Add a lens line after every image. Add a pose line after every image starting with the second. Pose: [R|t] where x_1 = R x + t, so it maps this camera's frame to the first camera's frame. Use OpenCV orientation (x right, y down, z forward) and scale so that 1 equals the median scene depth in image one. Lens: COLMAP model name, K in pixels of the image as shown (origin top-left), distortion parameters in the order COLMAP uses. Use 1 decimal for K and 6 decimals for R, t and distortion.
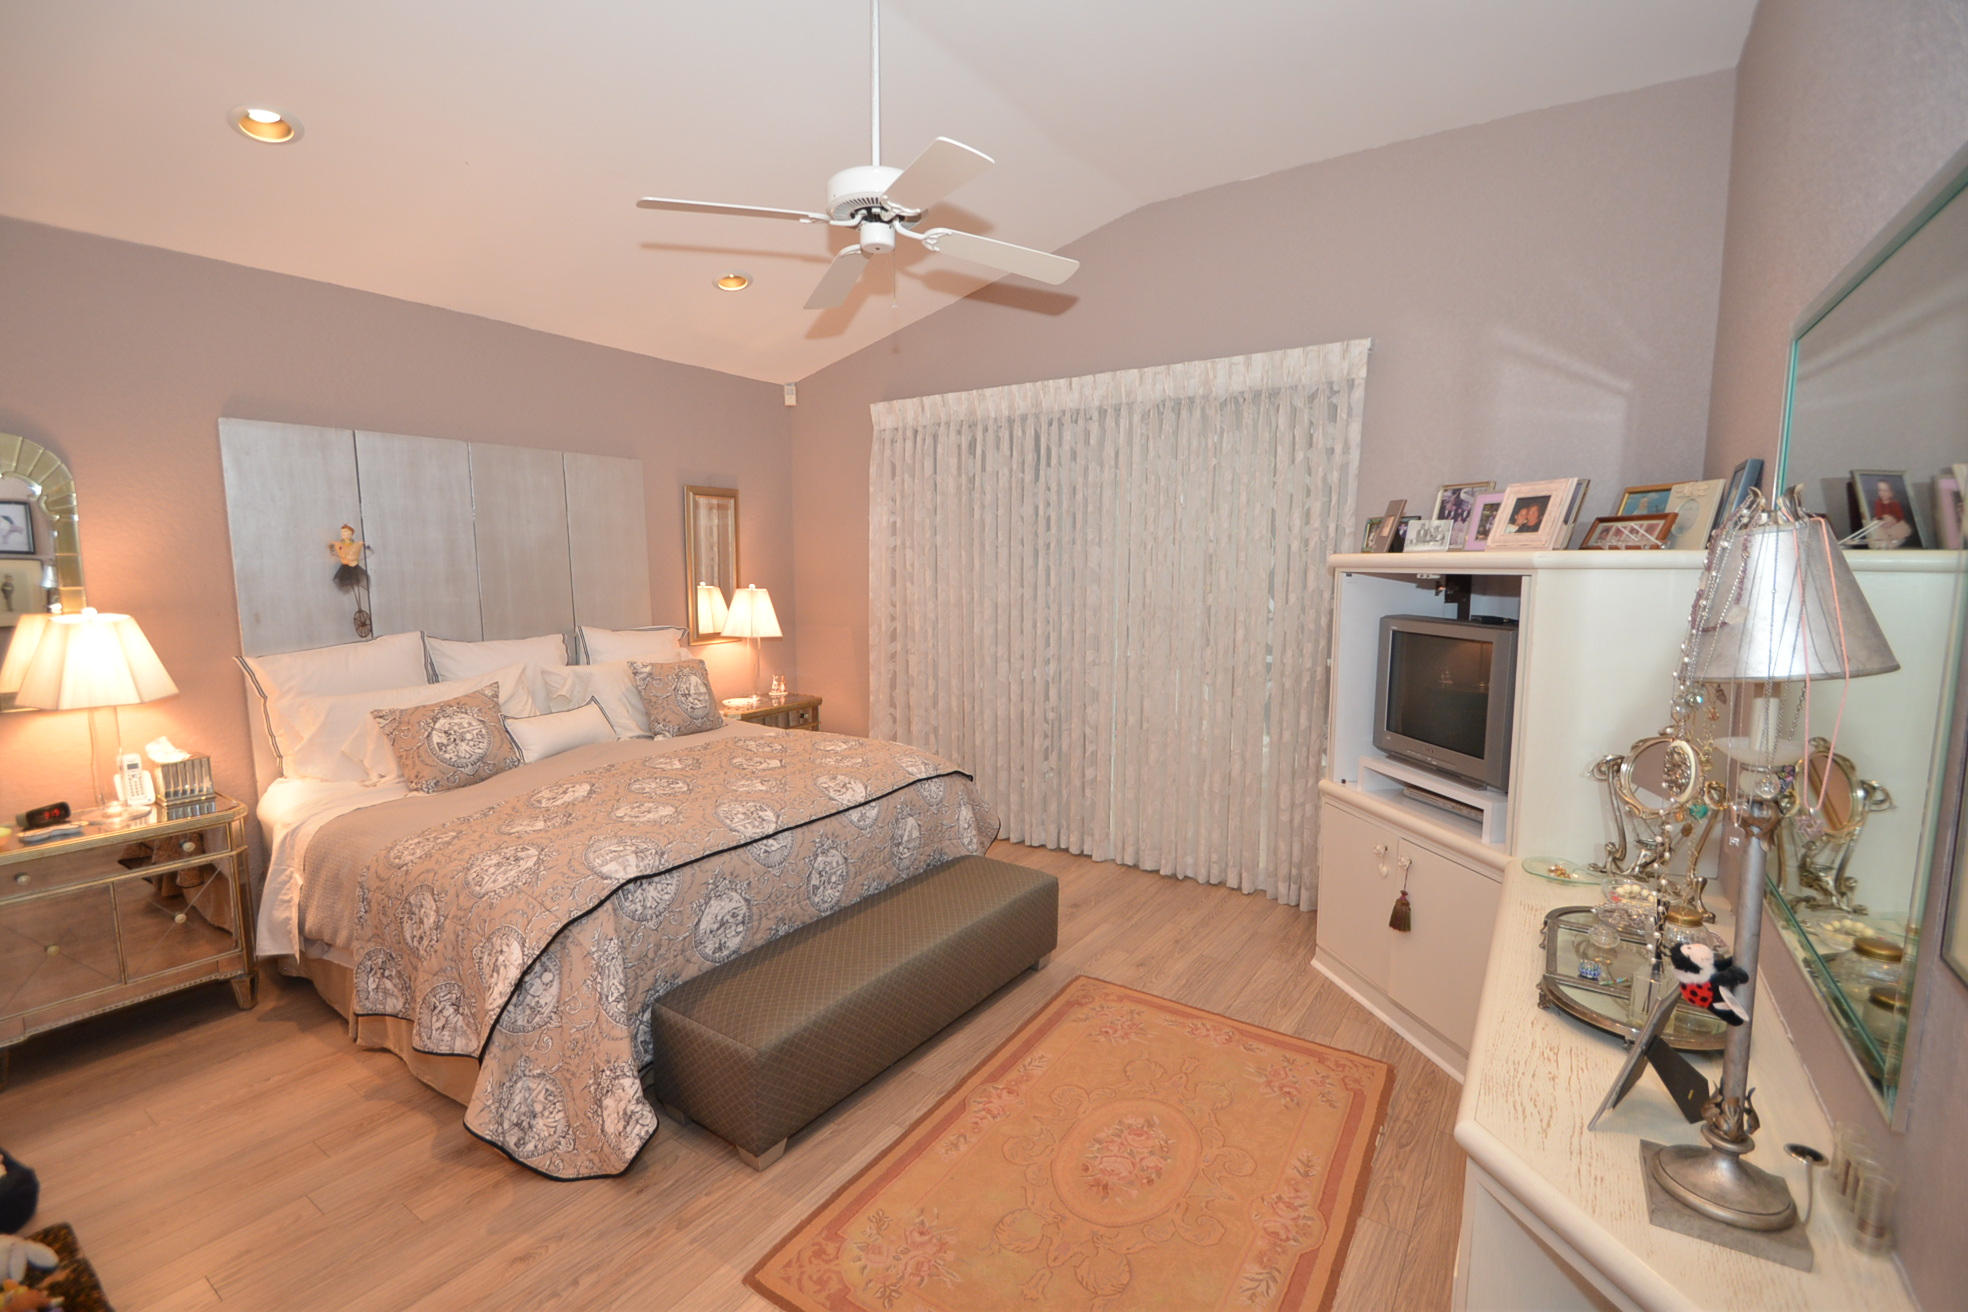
lens RADIAL K [[865.0, 0, 973.5], [0, 865.0, 648.9], [0, 0, 1]] dist [0.008393, -0.011370]
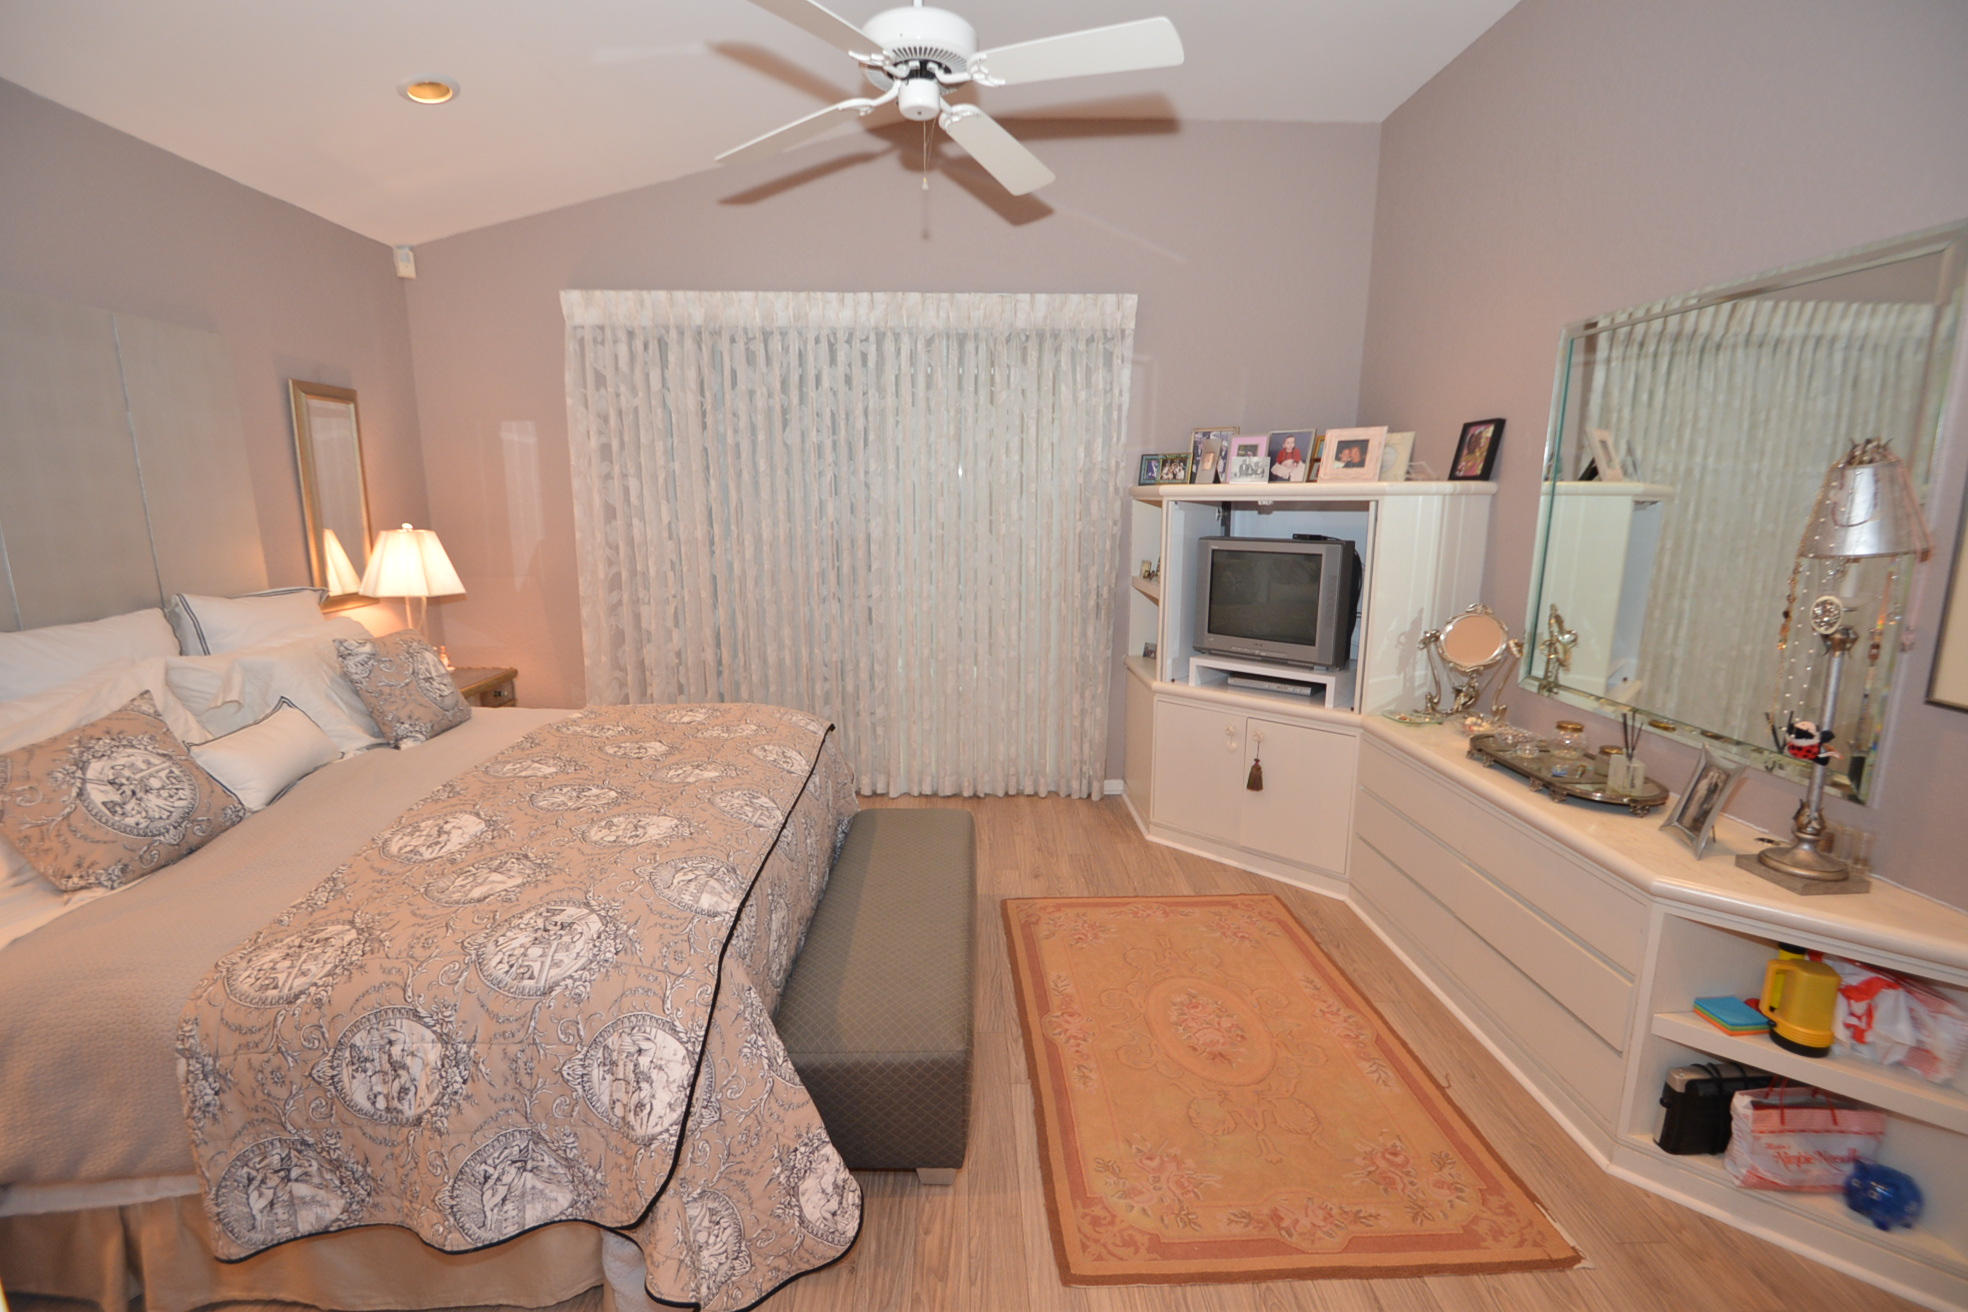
lens RADIAL K [[865.0, 0, 982.5], [0, 865.0, 648.2], [0, 0, 1]] dist [0.008393, -0.011370]
pose [[0.817013, -0.099858, 0.567907, -0.383869], [0.059404, 0.994226, 0.089360, -0.009635], [-0.573551, -0.039272, 0.818228, 0.161748]]
